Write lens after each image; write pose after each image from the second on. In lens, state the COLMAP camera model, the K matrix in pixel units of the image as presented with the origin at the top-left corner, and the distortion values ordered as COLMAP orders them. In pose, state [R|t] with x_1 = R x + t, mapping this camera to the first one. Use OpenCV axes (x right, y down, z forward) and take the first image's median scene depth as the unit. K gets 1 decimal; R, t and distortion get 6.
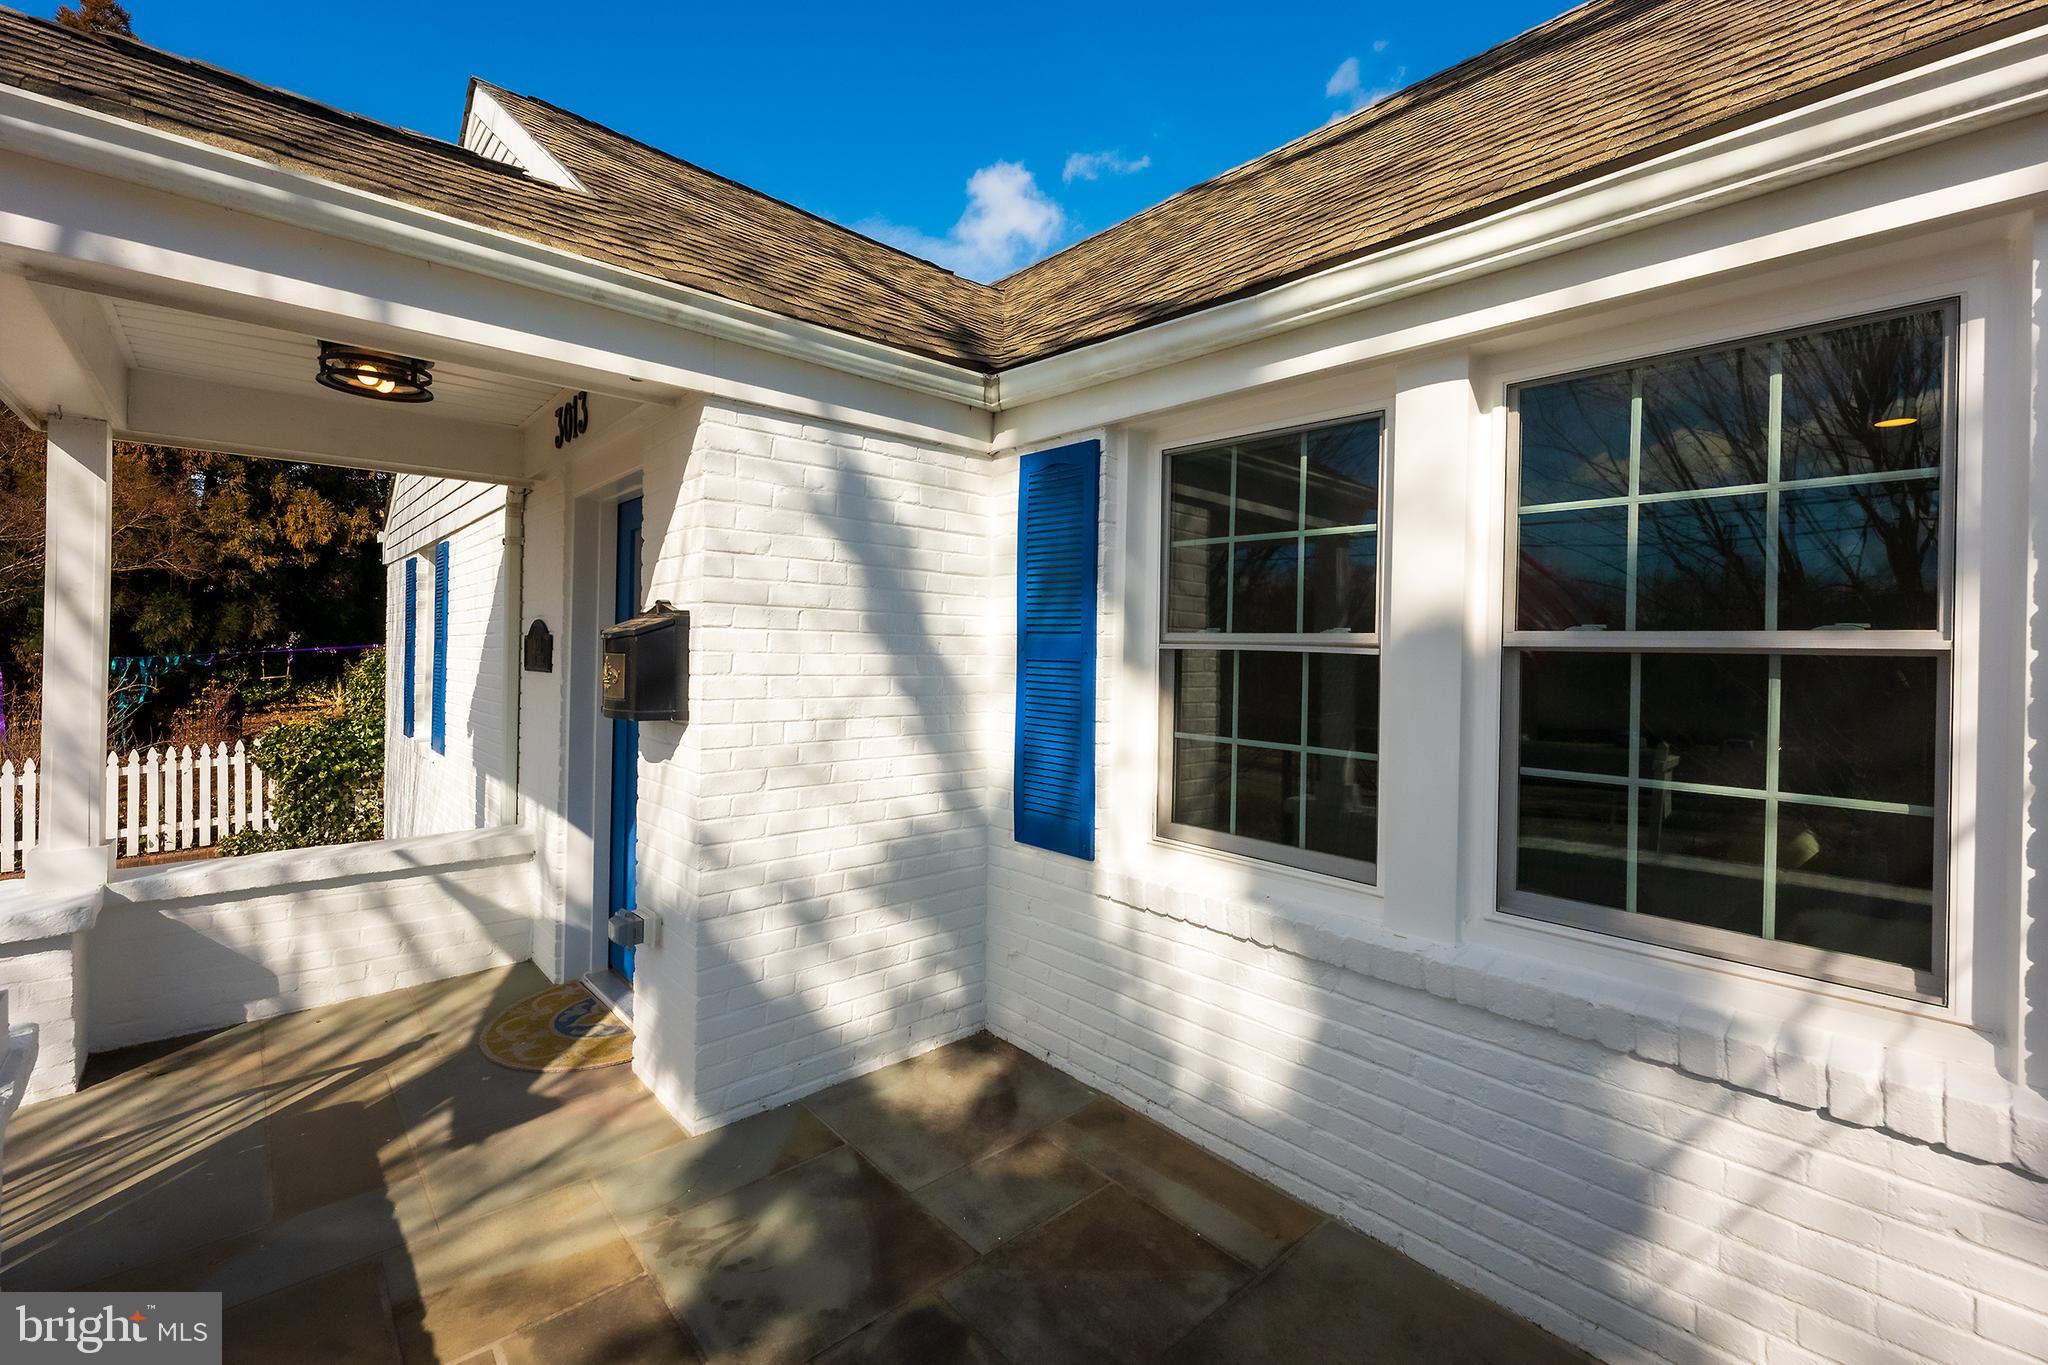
lens RADIAL K [[842.3, 0, 1037.1], [0, 842.3, 667.2], [0, 0, 1]] dist [0.000244, -0.000207]
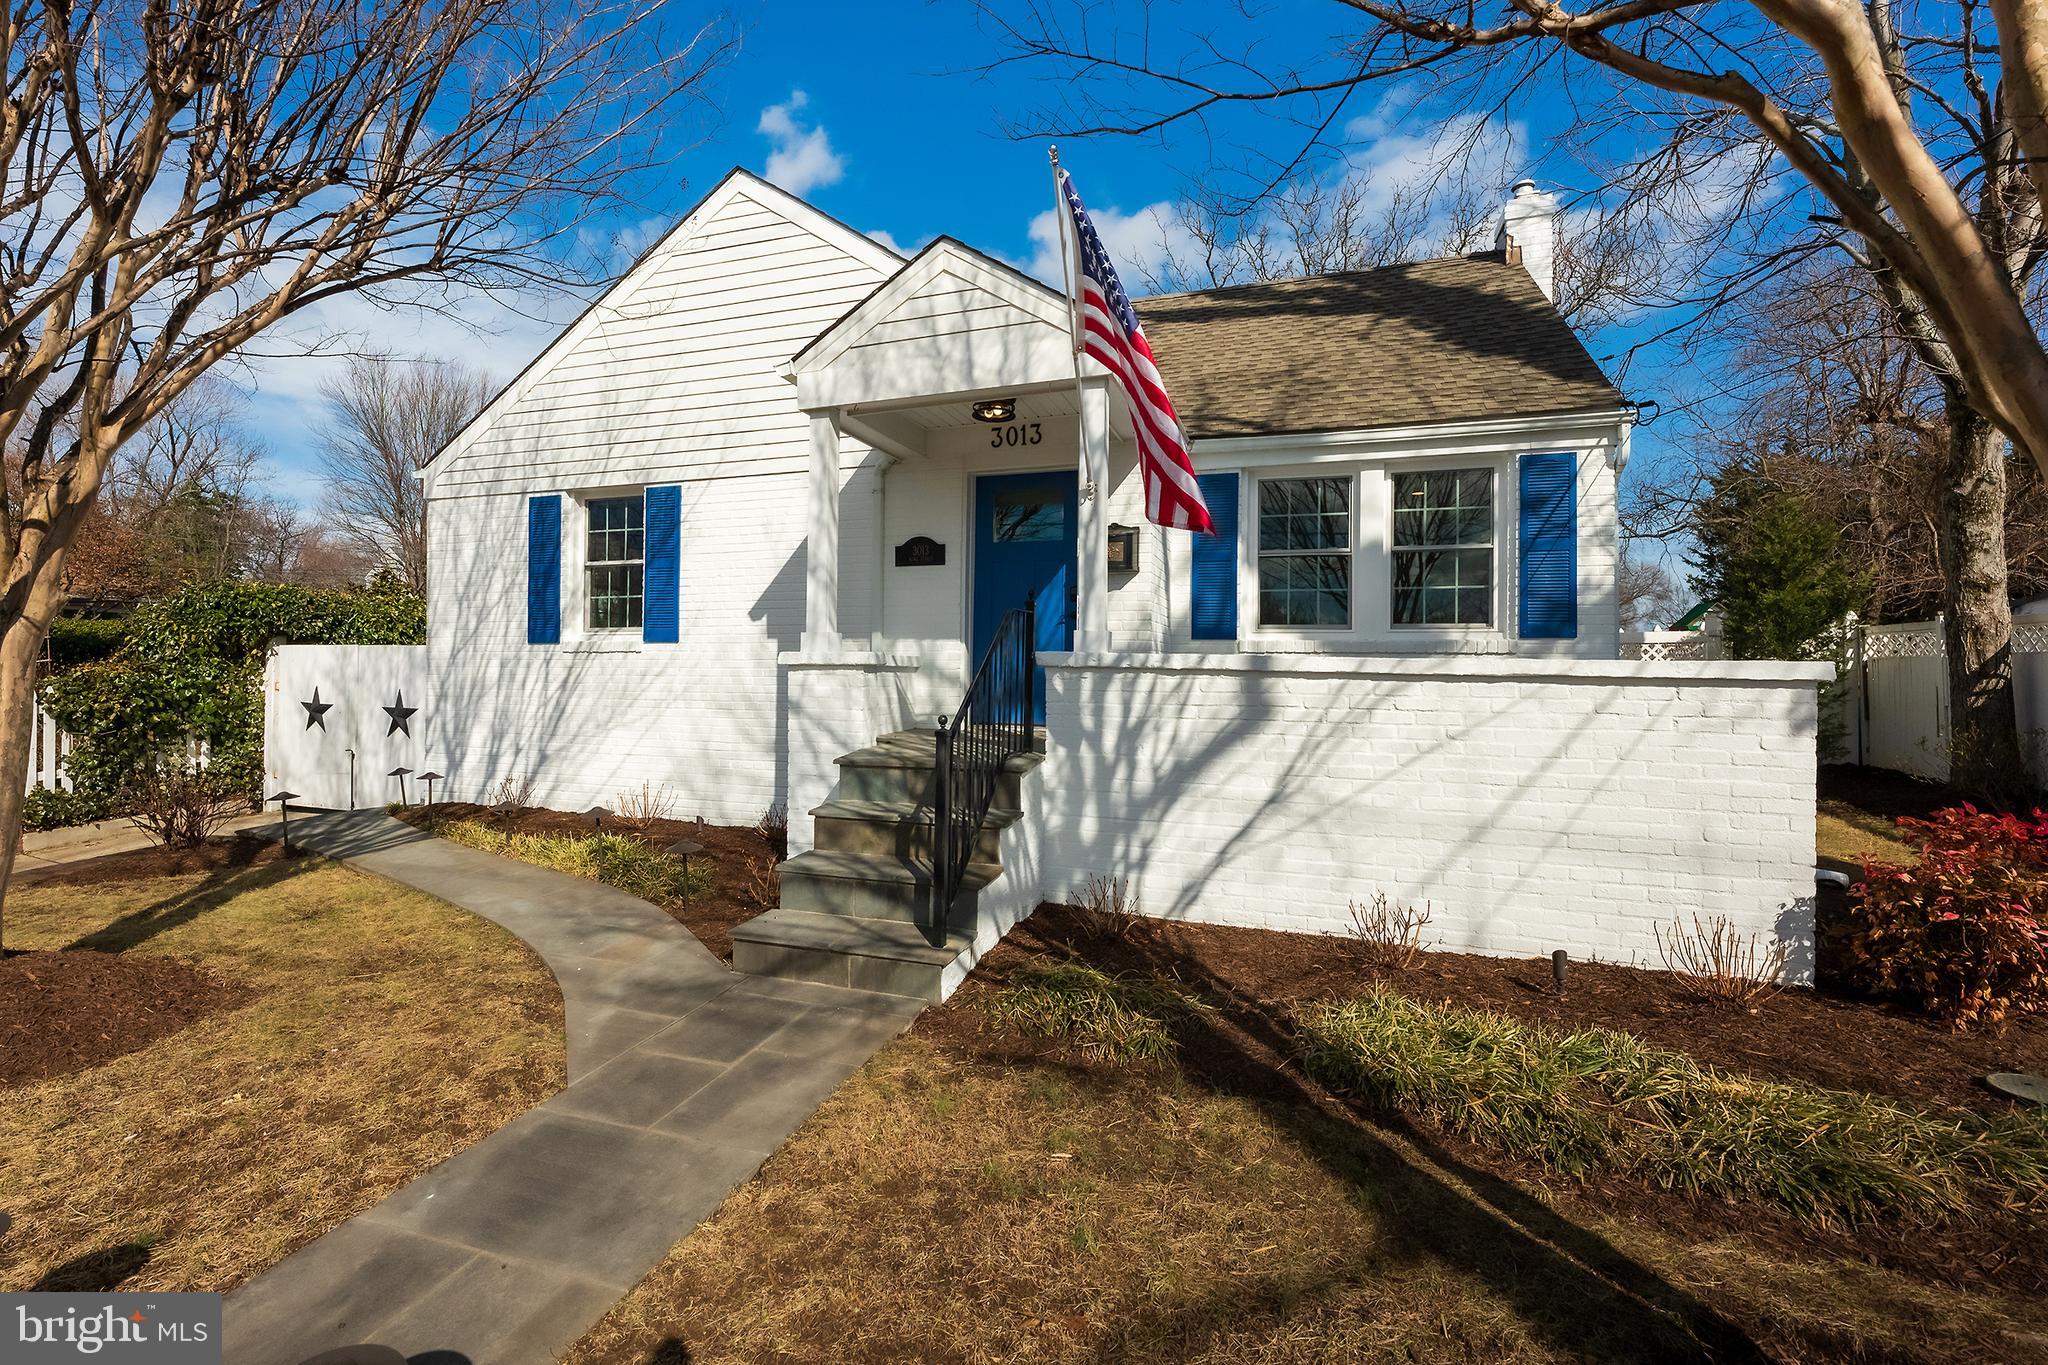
lens RADIAL K [[842.3, 0, 1012.6], [0, 842.3, 676.7], [0, 0, 1]] dist [0.000244, -0.000207]
pose [[0.888596, -0.012577, 0.458518, -1.735576], [0.012060, 0.999919, 0.004055, 0.332110], [-0.458532, 0.001927, 0.888676, -0.961539]]
